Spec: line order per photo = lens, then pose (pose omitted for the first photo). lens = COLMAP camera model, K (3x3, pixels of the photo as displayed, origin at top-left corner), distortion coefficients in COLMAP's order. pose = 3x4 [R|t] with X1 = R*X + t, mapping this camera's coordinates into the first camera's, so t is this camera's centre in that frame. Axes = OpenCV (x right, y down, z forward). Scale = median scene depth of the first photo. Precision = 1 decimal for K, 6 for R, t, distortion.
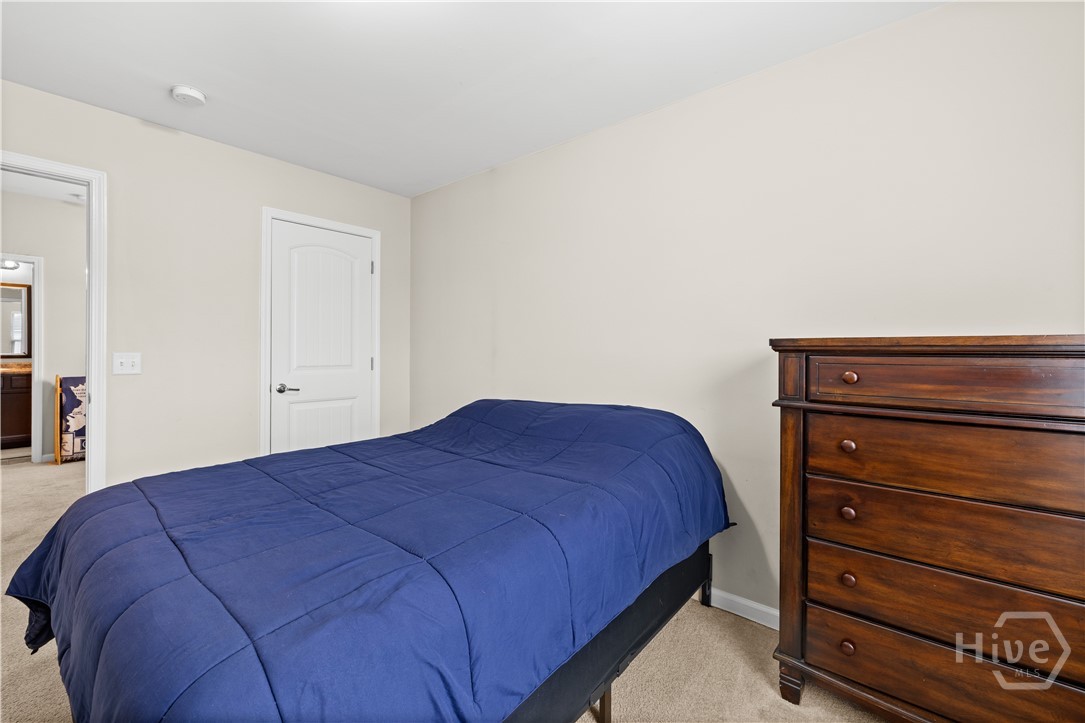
lens RADIAL K [[460.8, 0, 540.4], [0, 460.8, 344.5], [0, 0, 1]] dist [-0.000818, -0.000116]
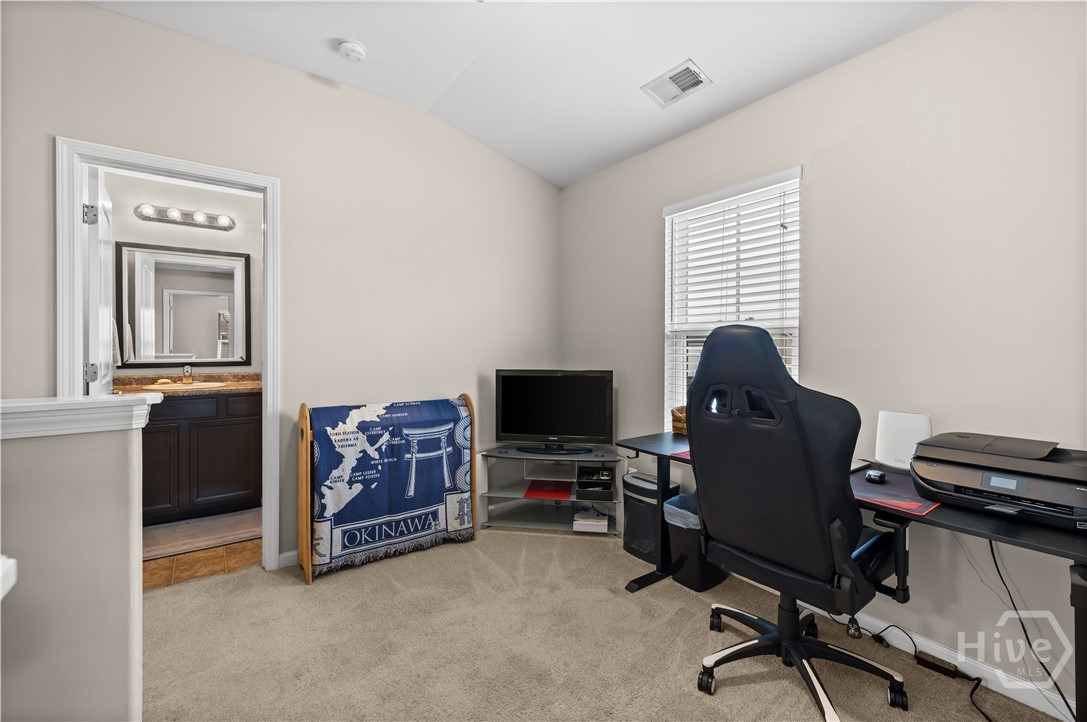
lens RADIAL K [[461.7, 0, 541.4], [0, 461.7, 344.0], [0, 0, 1]] dist [-0.000818, -0.000116]
pose [[0.971463, -0.003747, -0.237162, -0.668106], [0.004384, 0.999988, 0.002155, -0.000974], [0.237152, -0.003134, 0.971468, 0.561110]]
